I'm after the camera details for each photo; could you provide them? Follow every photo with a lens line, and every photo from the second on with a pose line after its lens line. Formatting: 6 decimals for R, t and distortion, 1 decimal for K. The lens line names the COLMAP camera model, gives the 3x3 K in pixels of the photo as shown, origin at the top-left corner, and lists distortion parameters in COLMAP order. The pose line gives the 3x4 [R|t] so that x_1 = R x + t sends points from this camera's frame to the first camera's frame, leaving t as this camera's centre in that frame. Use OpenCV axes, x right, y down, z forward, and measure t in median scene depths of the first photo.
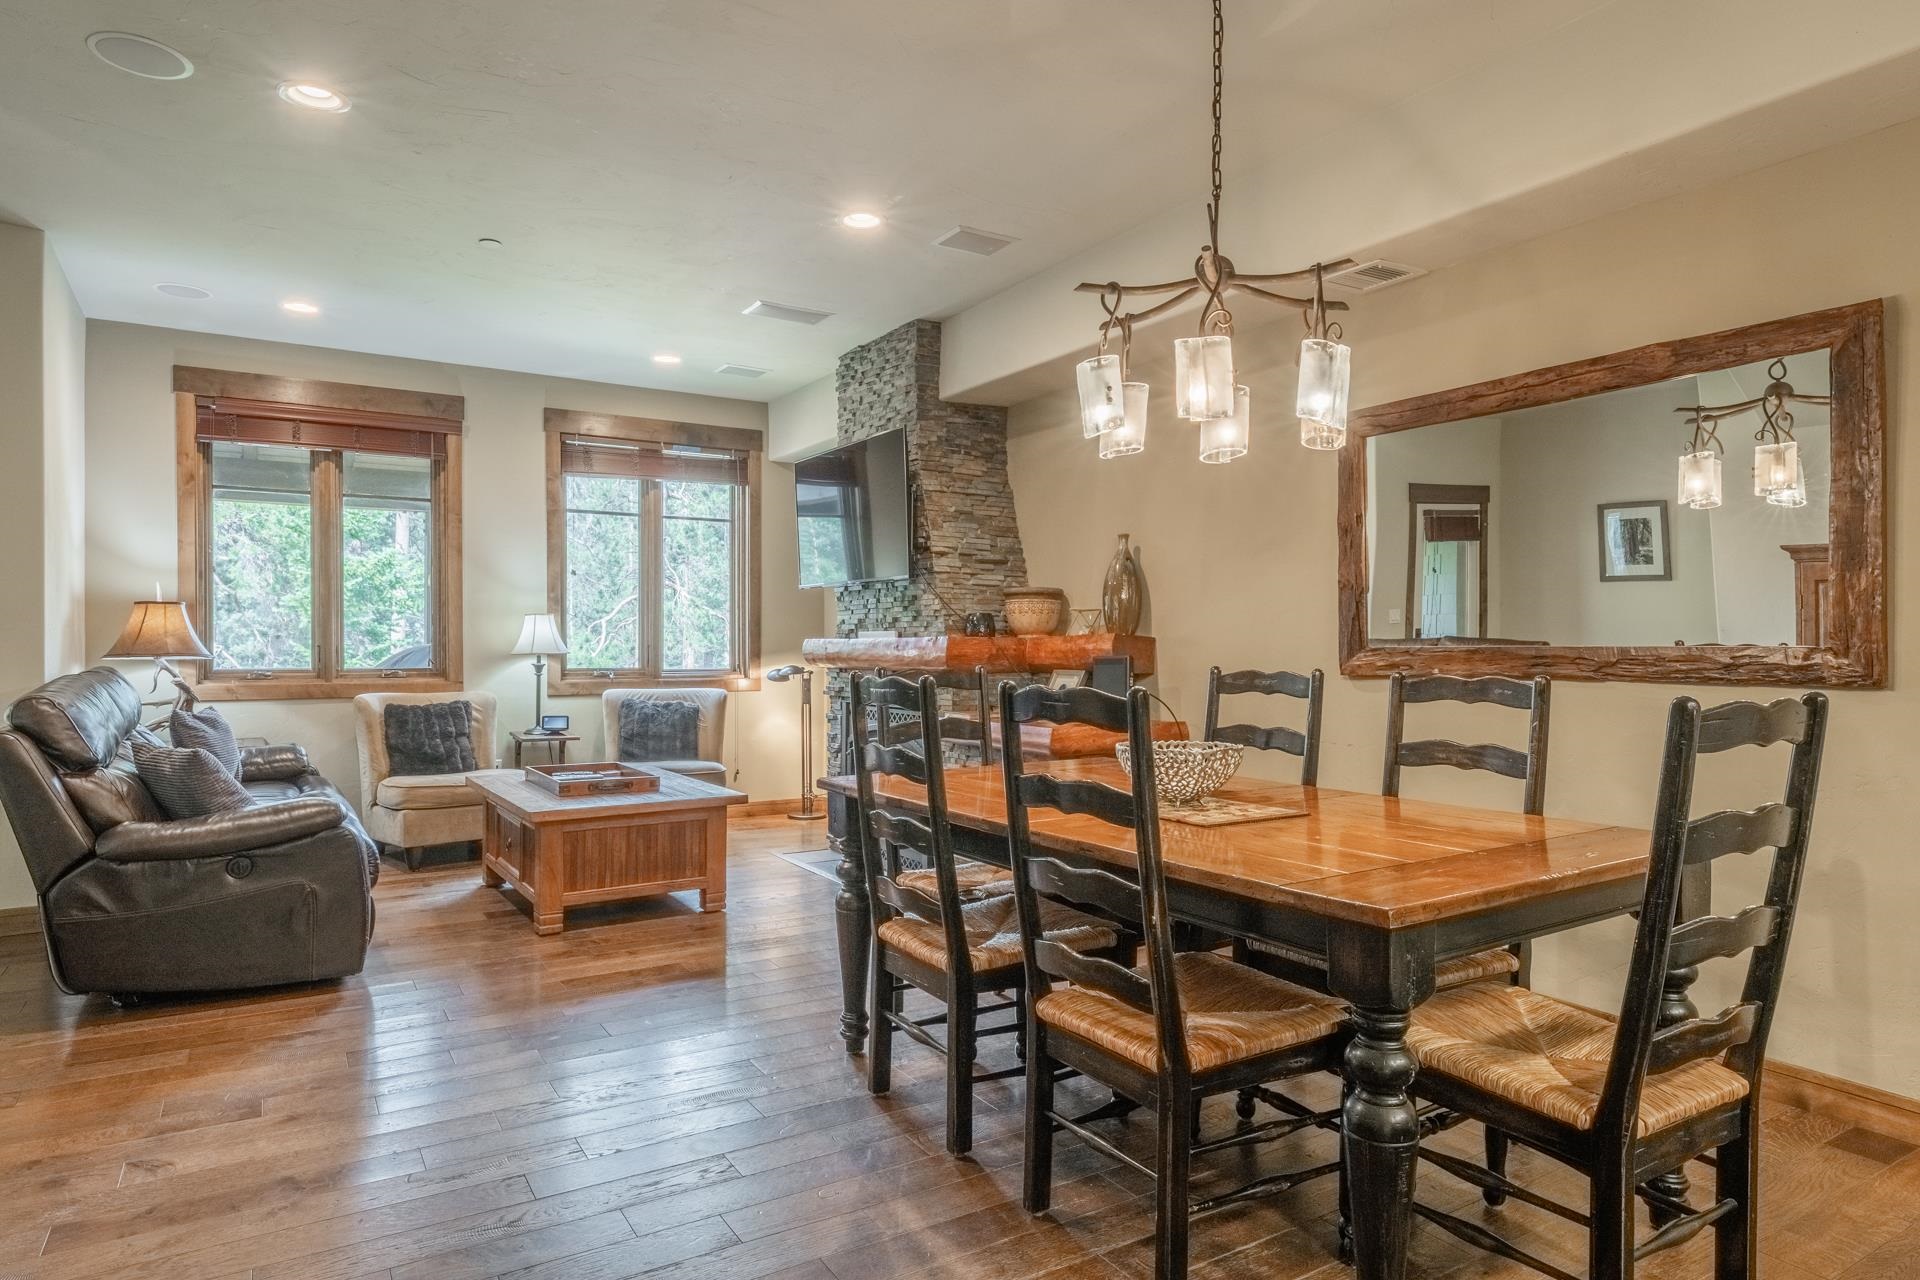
lens RADIAL K [[1114.5, 0, 937.9], [0, 1114.5, 651.4], [0, 0, 1]] dist [-0.001641, -0.000615]
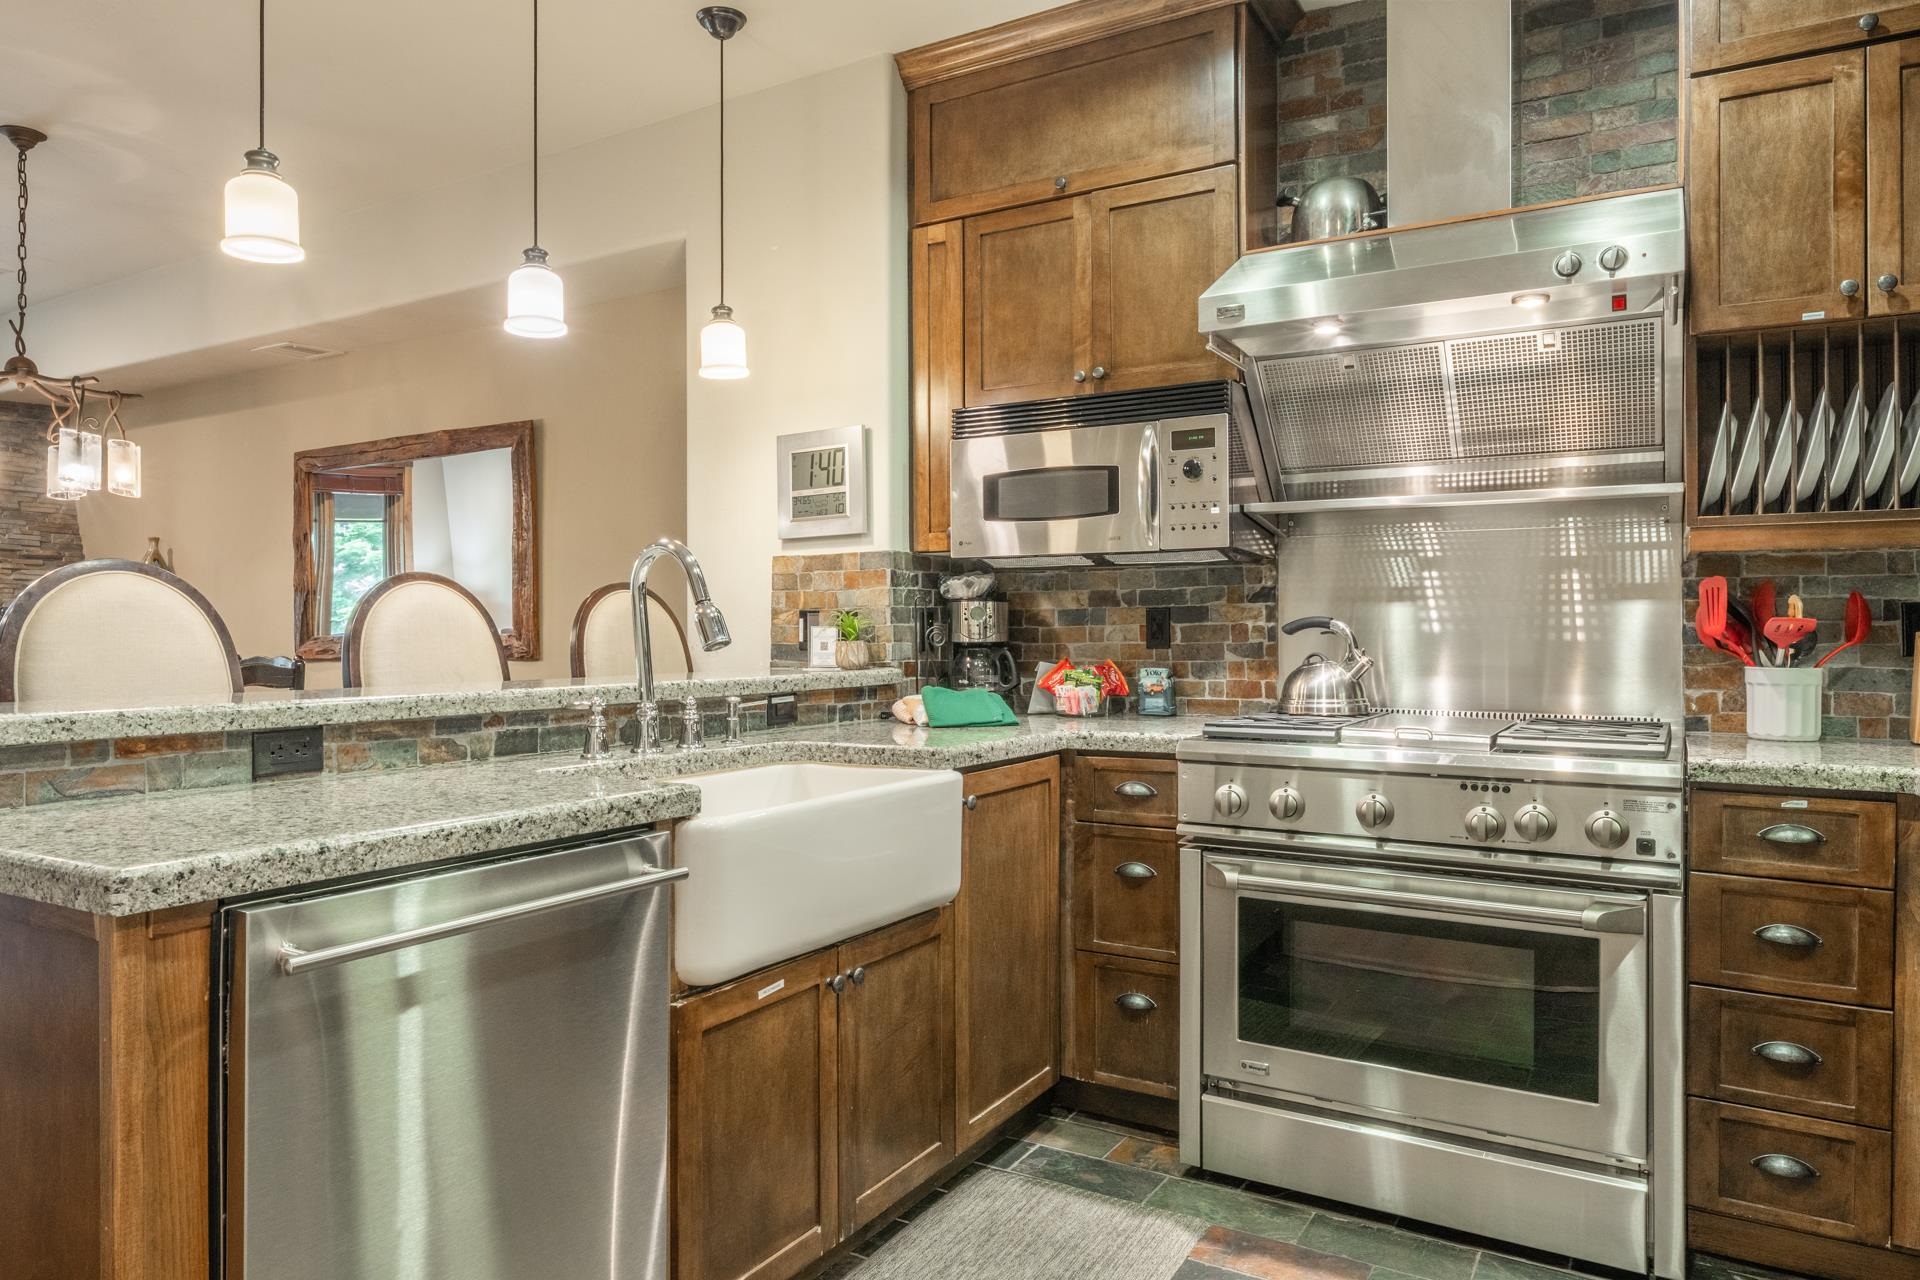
lens RADIAL K [[1238.0, 0, 930.8], [0, 1238.0, 628.5], [0, 0, 1]] dist [0.001712, -0.001042]
pose [[0.886583, -0.004839, 0.462545, 0.227951], [0.010059, 0.999911, -0.008820, 0.003865], [-0.462461, 0.012472, 0.886552, -0.375018]]
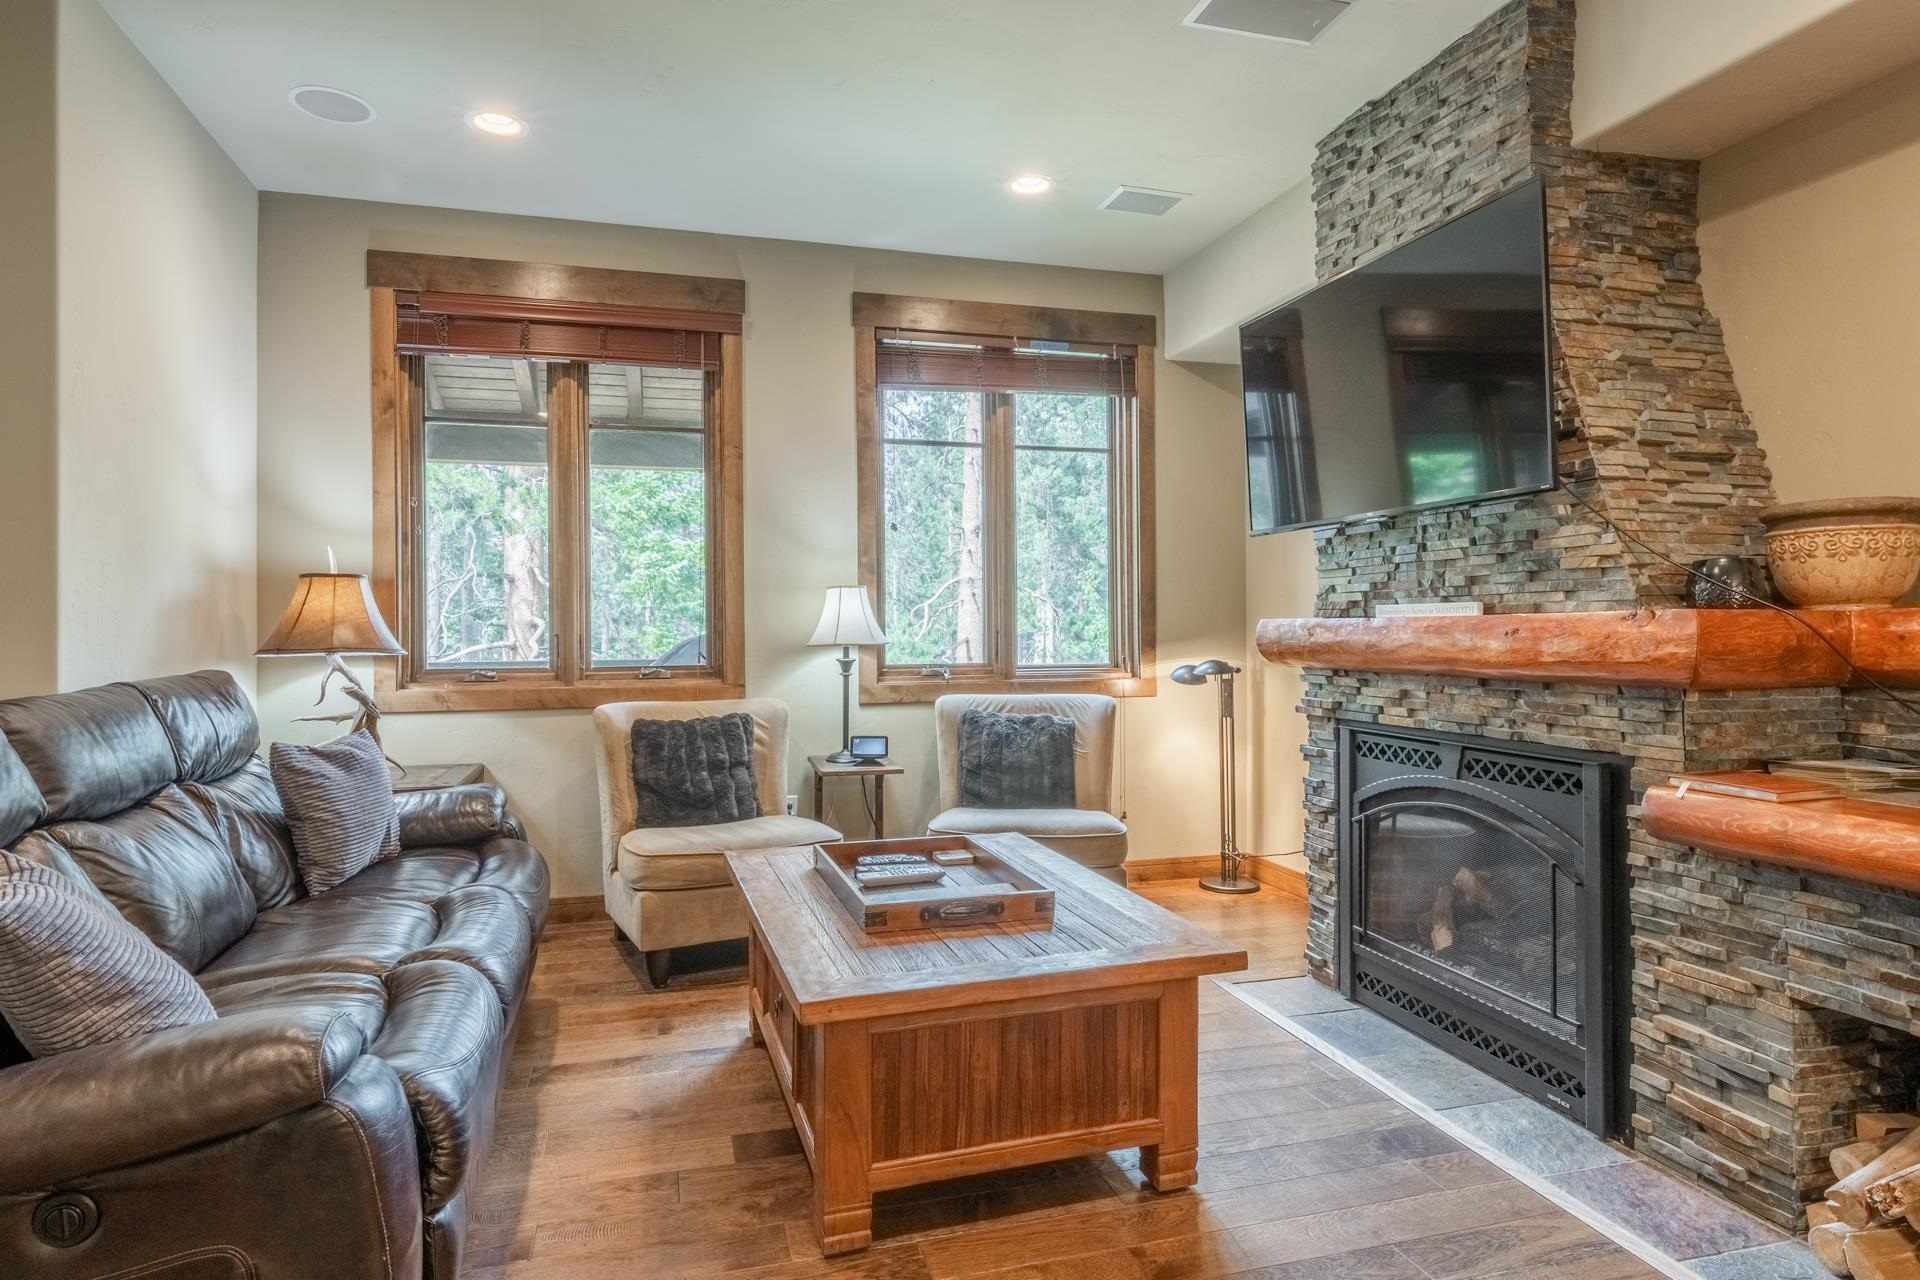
lens RADIAL K [[1048.8, 0, 934.7], [0, 1048.8, 621.2], [0, 0, 1]] dist [-0.002257, -0.000947]
pose [[0.960854, -0.008732, -0.276916, -0.136002], [0.005490, 0.999907, -0.012484, -0.004106], [0.277000, 0.010475, 0.960813, 0.423248]]
